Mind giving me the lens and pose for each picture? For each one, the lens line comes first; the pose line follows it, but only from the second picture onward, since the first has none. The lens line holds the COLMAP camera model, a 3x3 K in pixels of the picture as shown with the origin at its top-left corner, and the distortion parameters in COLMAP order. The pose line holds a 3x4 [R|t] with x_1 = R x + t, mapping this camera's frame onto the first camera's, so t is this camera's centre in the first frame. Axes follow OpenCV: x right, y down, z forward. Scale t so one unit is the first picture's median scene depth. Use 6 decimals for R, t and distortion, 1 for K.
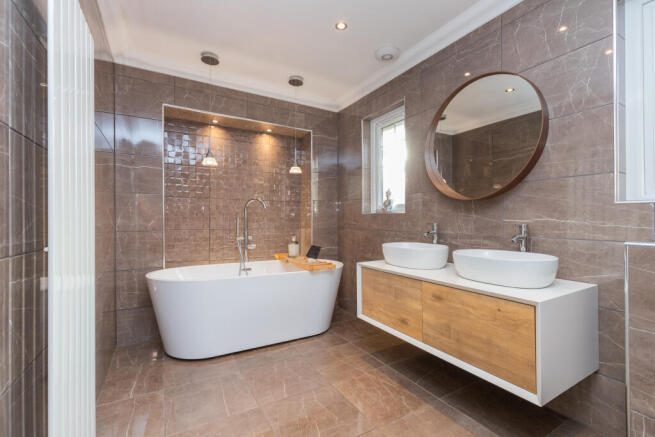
lens RADIAL K [[295.7, 0, 327.5], [0, 295.7, 218.5], [0, 0, 1]] dist [-0.000359, 0.000031]
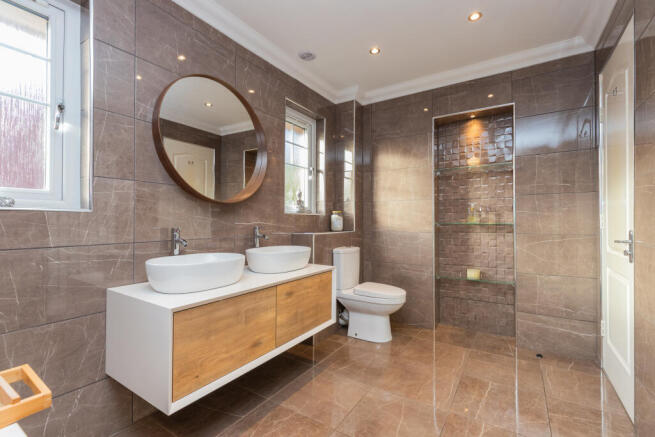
lens RADIAL K [[295.7, 0, 327.5], [0, 295.7, 218.5], [0, 0, 1]] dist [-0.000359, 0.000031]
pose [[-0.466763, 0.009978, 0.884326, -0.611297], [-0.002963, 0.999913, -0.012846, 0.001092], [-0.884377, -0.008617, -0.466693, 1.274727]]
